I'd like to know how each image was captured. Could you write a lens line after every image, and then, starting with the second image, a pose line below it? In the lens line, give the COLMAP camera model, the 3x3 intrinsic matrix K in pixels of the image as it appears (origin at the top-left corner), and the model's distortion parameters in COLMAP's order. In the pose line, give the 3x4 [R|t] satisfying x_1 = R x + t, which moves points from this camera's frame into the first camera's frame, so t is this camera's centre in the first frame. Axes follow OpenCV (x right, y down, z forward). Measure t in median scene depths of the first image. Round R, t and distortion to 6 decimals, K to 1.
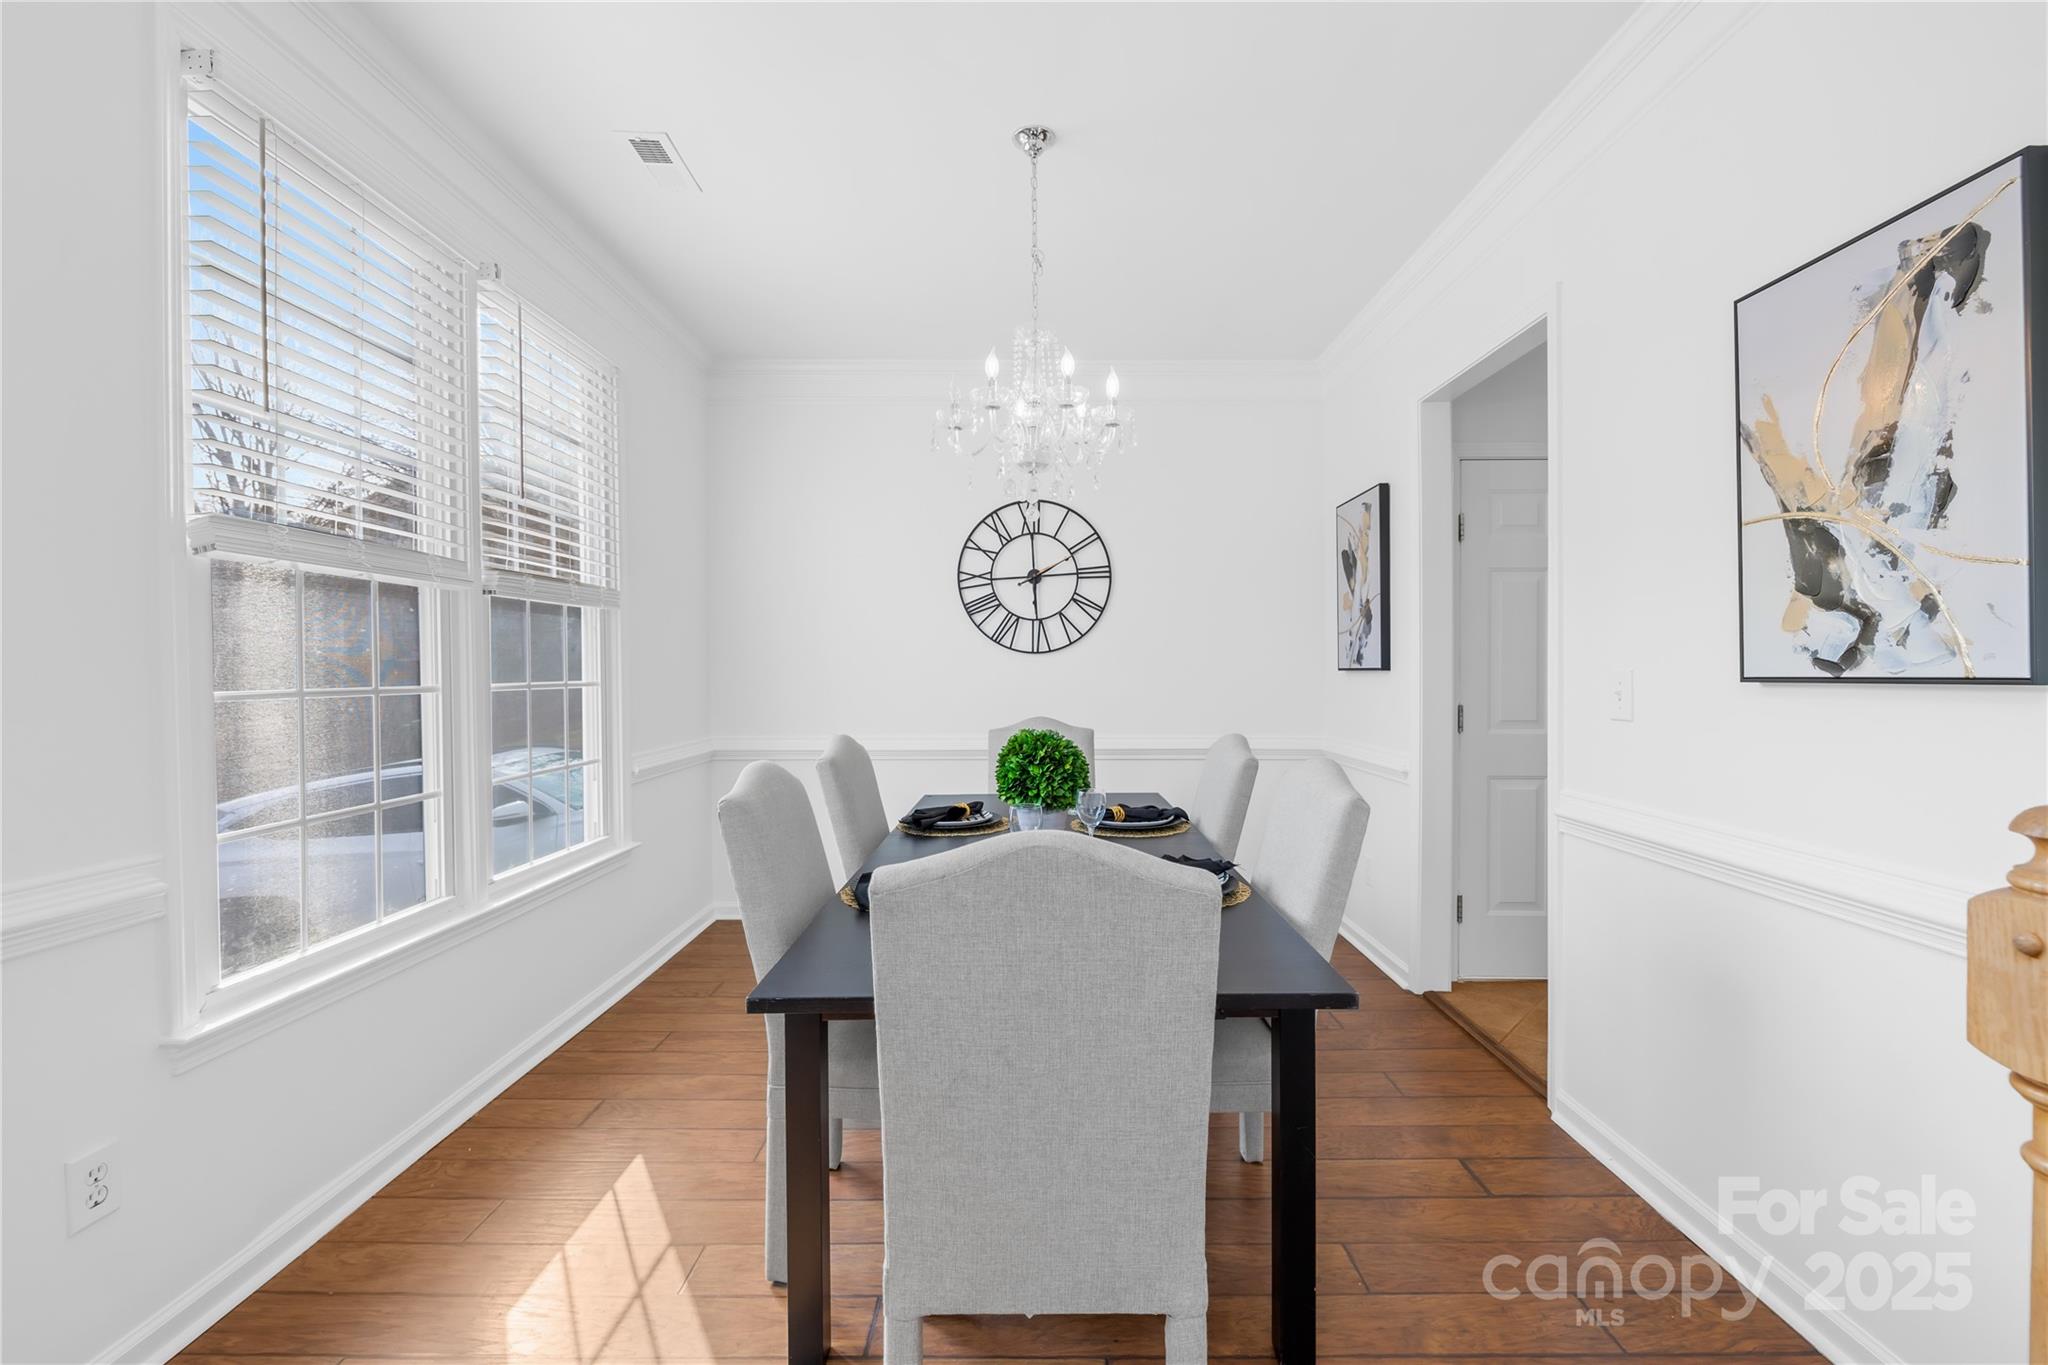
lens RADIAL K [[873.3, 0, 1036.0], [0, 873.3, 671.6], [0, 0, 1]] dist [0.001505, -0.000597]
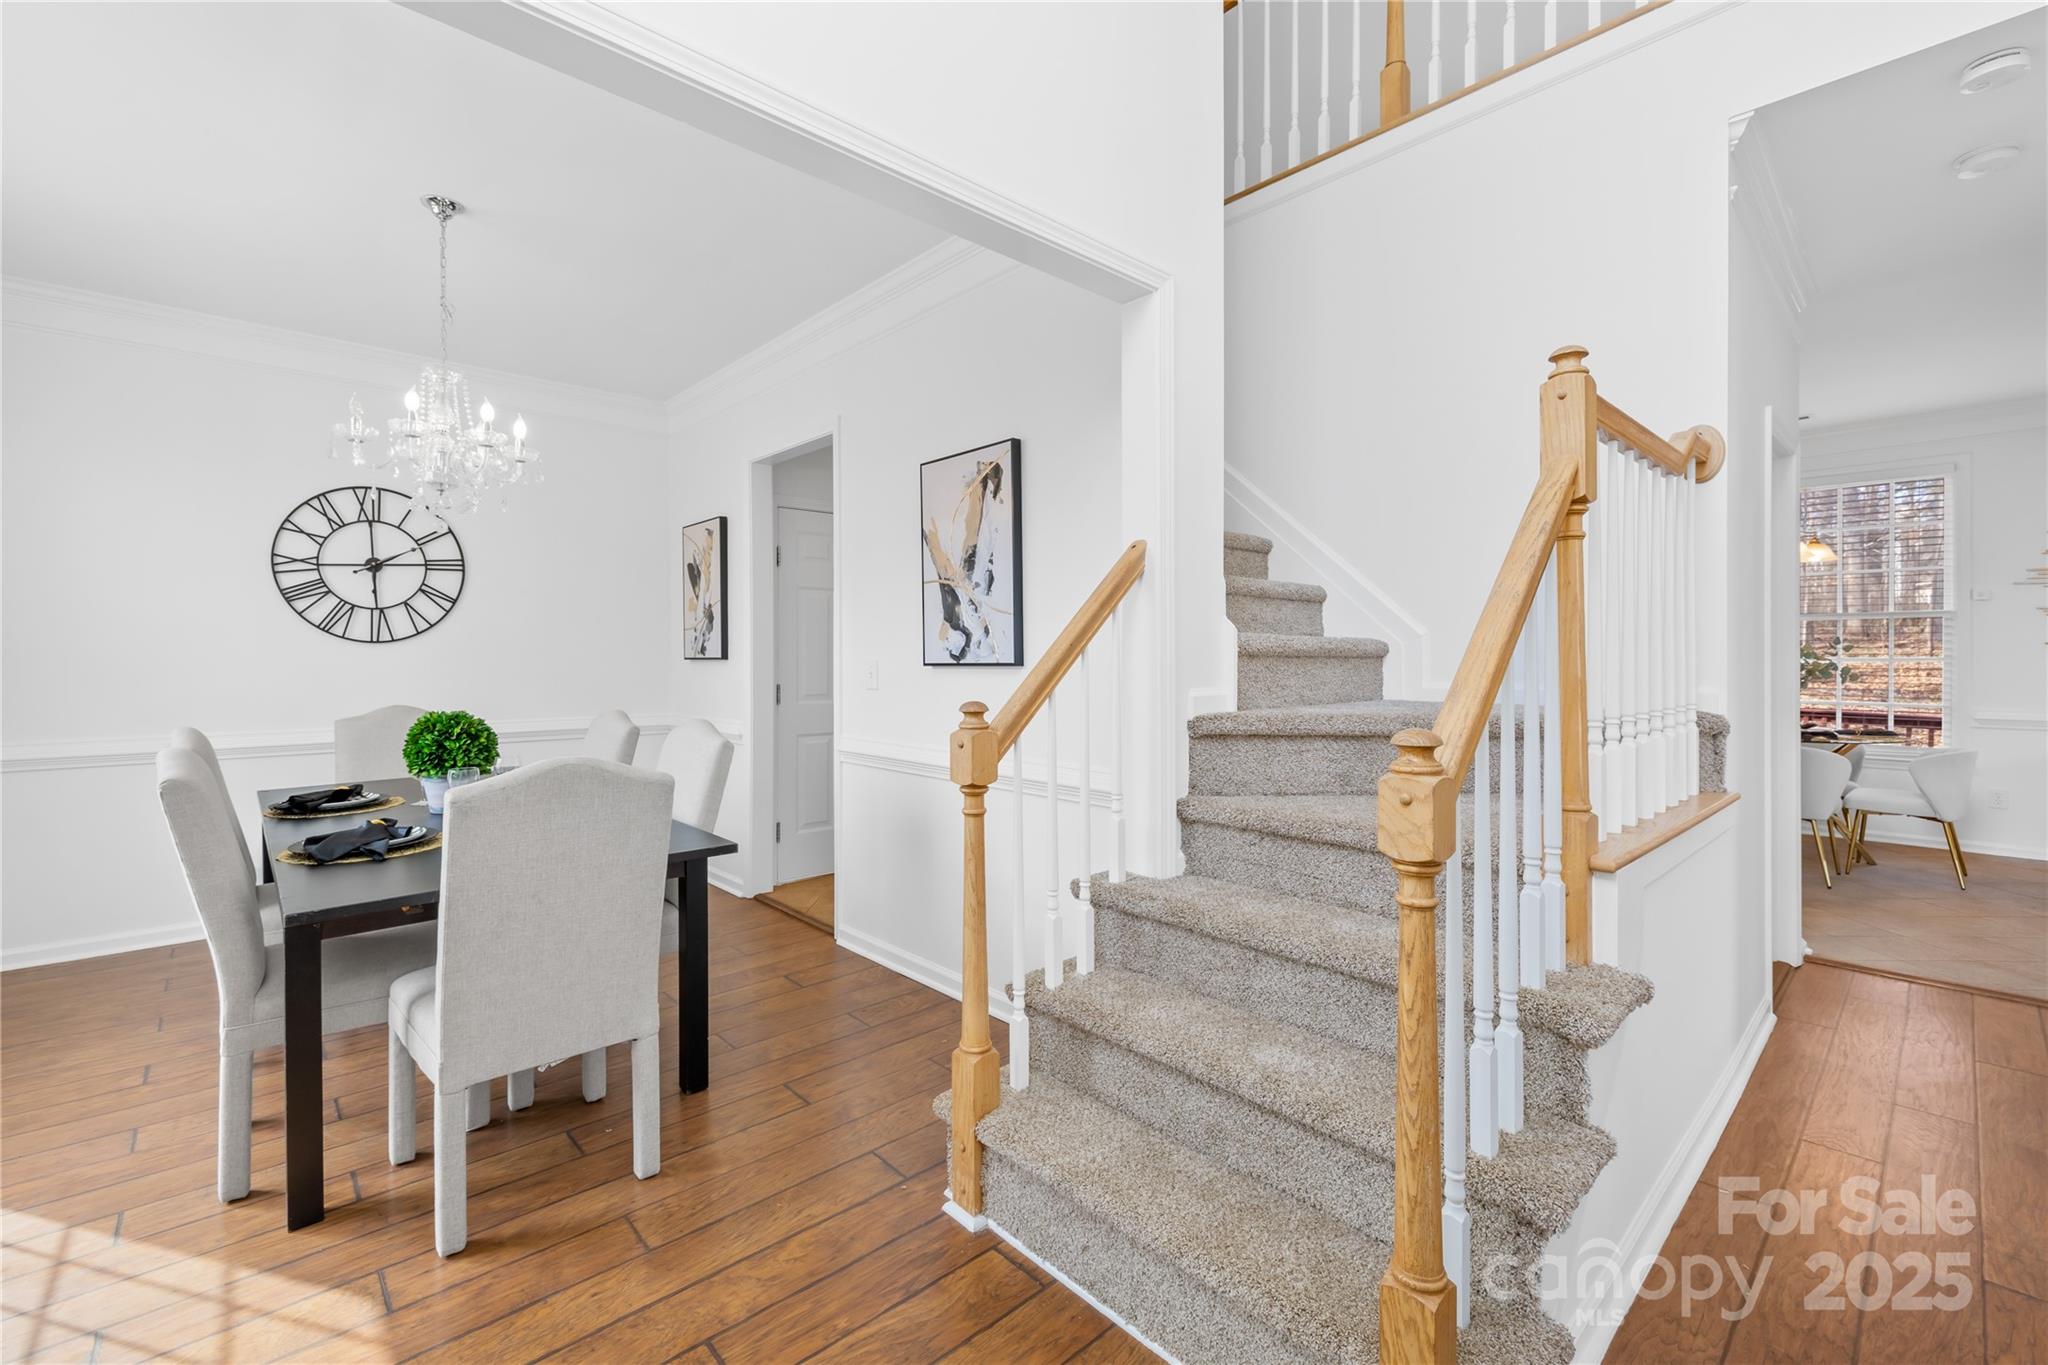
lens RADIAL K [[873.3, 0, 1032.2], [0, 873.3, 661.2], [0, 0, 1]] dist [0.001505, -0.000597]
pose [[0.731365, -0.003393, 0.681978, -0.212350], [0.001872, 0.999994, 0.002969, -0.002493], [-0.681984, -0.000895, 0.731367, -0.371152]]
